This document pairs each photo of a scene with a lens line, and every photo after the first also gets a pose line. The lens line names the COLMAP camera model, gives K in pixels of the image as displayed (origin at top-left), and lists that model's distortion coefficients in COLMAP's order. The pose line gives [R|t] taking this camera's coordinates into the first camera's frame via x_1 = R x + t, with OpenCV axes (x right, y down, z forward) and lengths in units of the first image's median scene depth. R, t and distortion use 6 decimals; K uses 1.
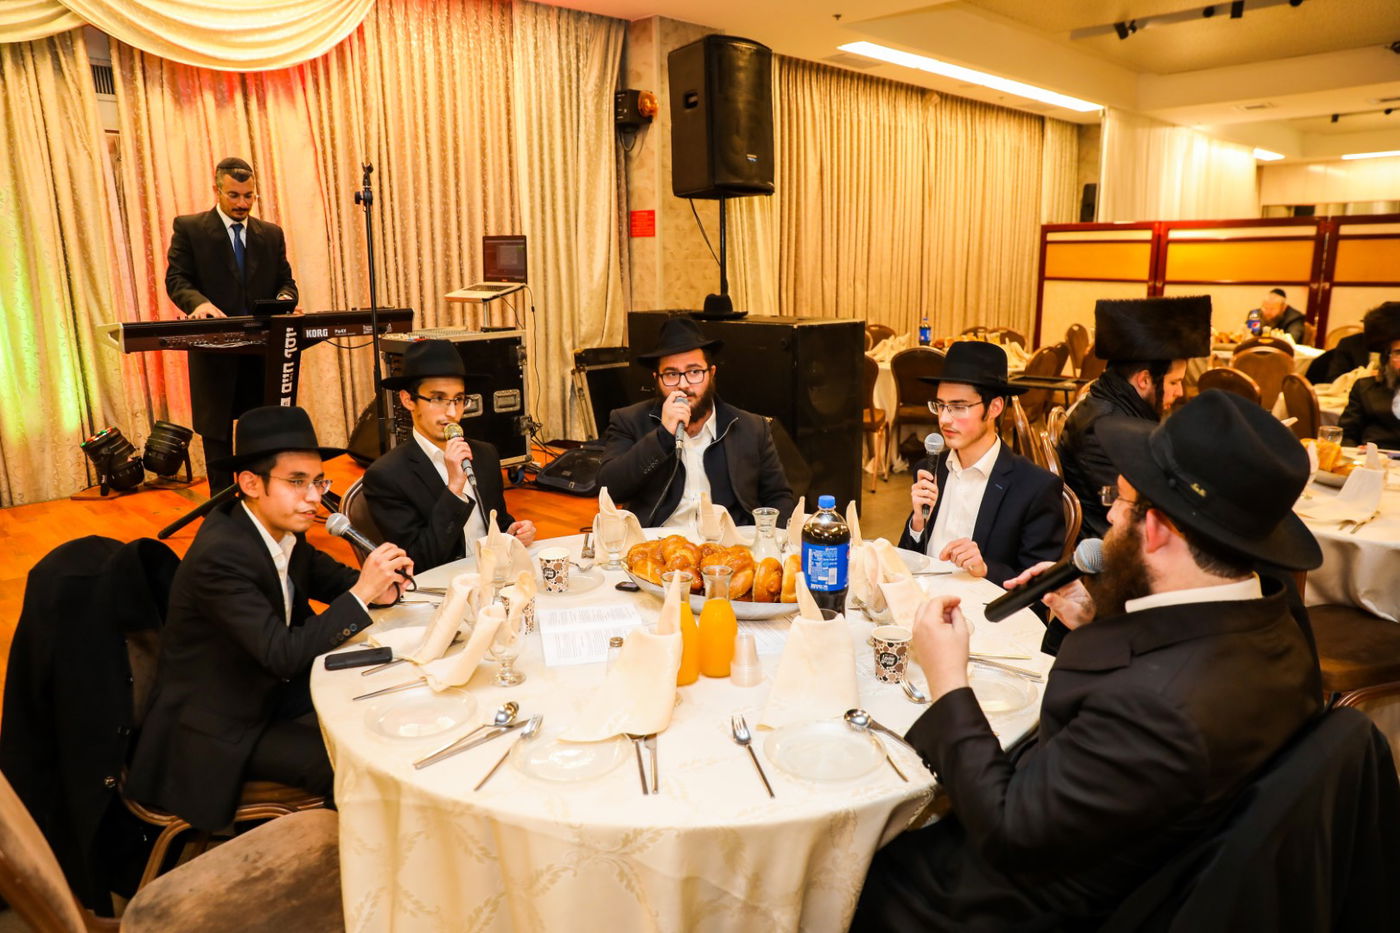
lens RADIAL K [[998.9, 0, 700.0], [0, 998.9, 466.5], [0, 0, 1]] dist [-0.081874, 0.000902]
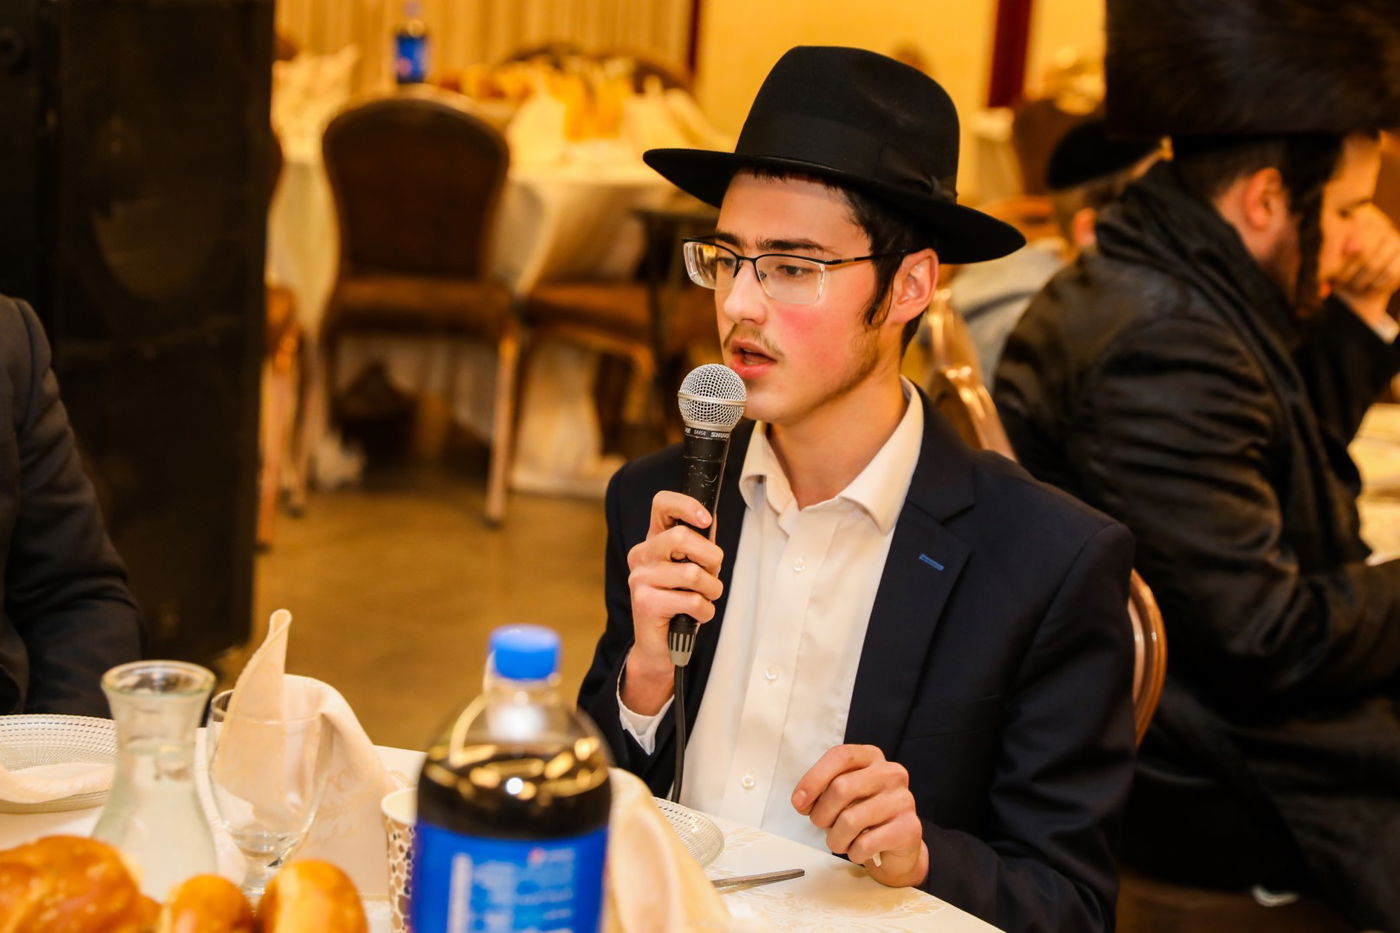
lens RADIAL K [[2353.0, 0, 700.0], [0, 2353.0, 466.5], [0, 0, 1]] dist [-0.008579, -0.055180]
pose [[0.879212, -0.015399, 0.476182, -0.083737], [0.010653, 0.999863, 0.012665, -0.012461], [-0.476312, -0.006063, 0.879255, 0.410718]]
